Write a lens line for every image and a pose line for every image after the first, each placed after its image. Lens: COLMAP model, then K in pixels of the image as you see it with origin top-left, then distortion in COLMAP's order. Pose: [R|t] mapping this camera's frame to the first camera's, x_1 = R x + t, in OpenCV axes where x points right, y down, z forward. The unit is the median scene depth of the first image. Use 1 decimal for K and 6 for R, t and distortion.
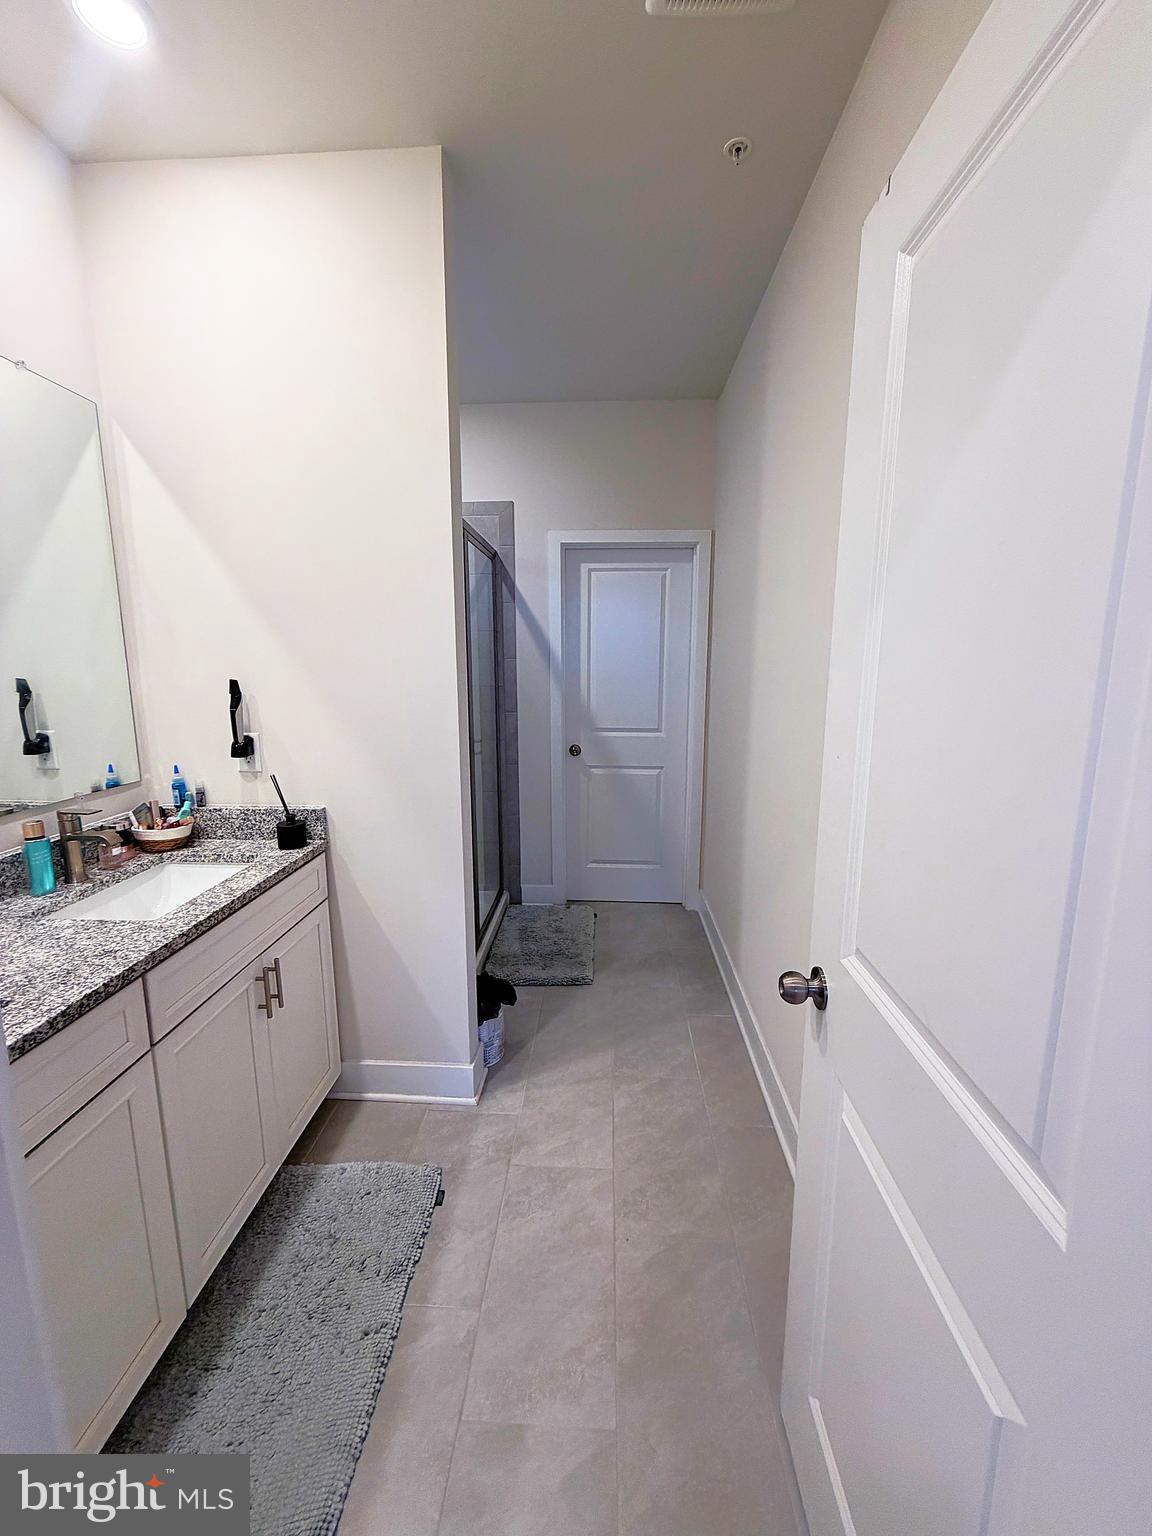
lens RADIAL K [[610.9, 0, 573.5], [0, 610.9, 762.4], [0, 0, 1]] dist [0.000183, 0.000188]
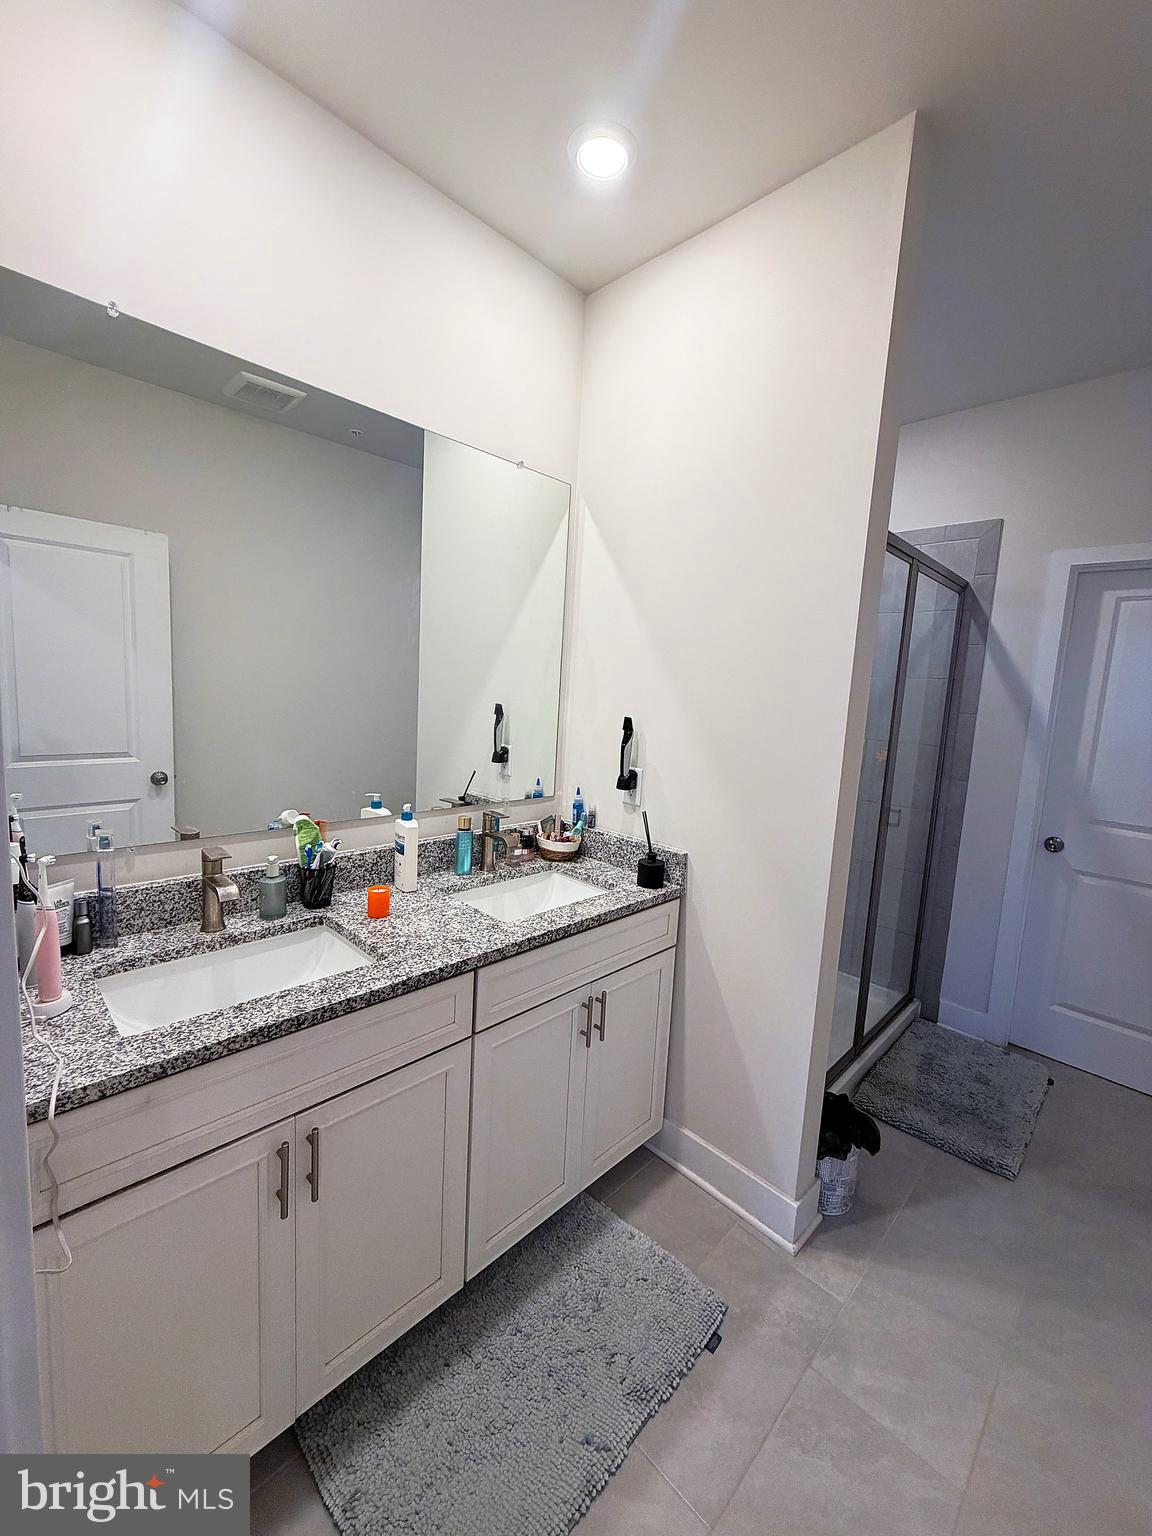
lens RADIAL K [[610.9, 0, 573.5], [0, 610.9, 762.4], [0, 0, 1]] dist [0.000183, 0.000188]
pose [[0.744049, 0.124783, -0.656369, 0.082528], [-0.166573, 0.986028, -0.001370, -0.039166], [0.647027, 0.110352, 0.754439, 0.136926]]
